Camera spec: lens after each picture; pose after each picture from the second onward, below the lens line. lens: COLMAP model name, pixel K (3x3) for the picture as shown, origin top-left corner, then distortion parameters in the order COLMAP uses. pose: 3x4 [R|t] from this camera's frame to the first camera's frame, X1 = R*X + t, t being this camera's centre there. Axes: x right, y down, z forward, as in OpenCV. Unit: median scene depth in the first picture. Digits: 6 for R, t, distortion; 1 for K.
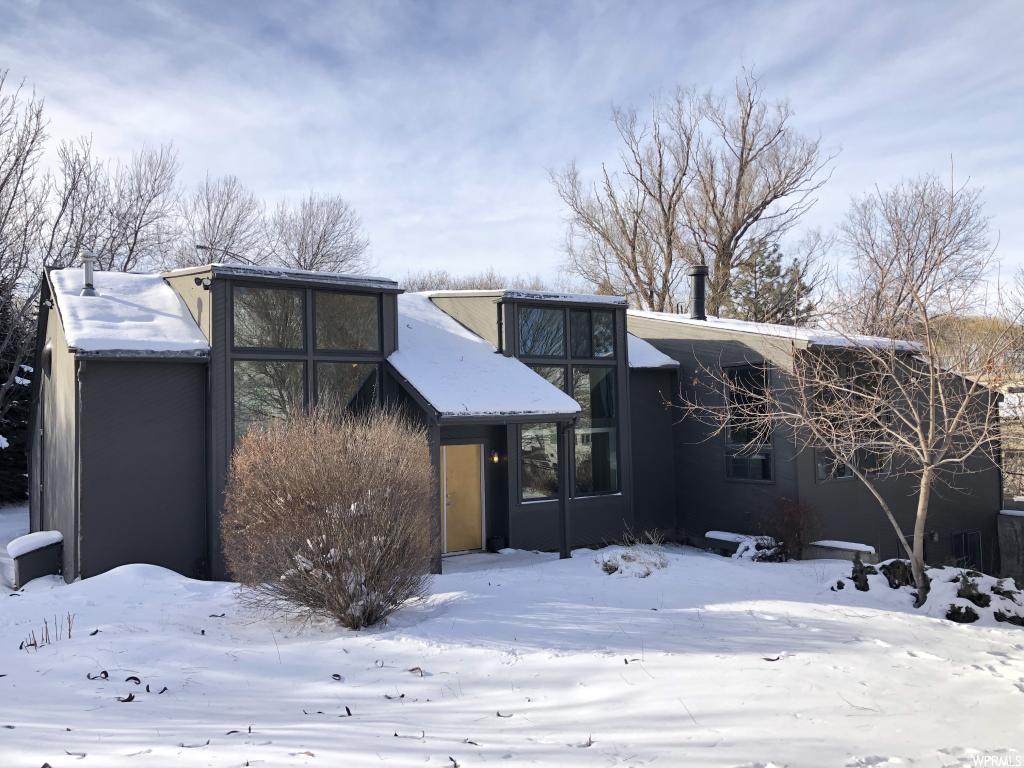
lens RADIAL K [[839.2, 0, 512.0], [0, 839.2, 384.0], [0, 0, 1]] dist [0.050209, -0.005211]
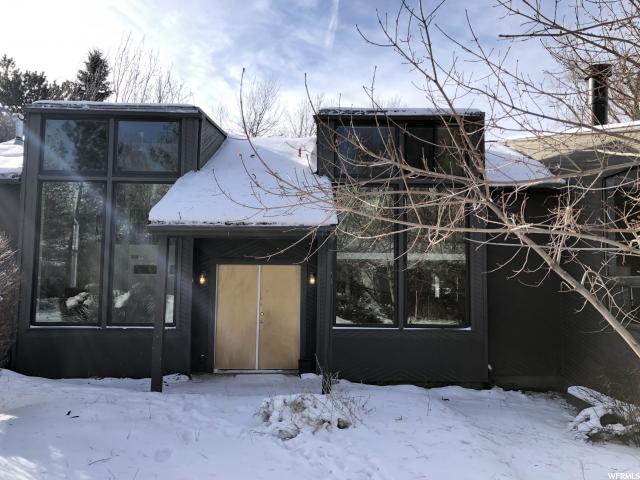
lens RADIAL K [[524.5, 0, 320.0], [0, 524.5, 240.0], [0, 0, 1]] dist [0.050209, -0.005211]
pose [[0.831410, -0.015362, -0.555447, 0.332324], [-0.005374, 0.999349, -0.035683, 0.064157], [0.555633, 0.032652, 0.830786, 0.496185]]
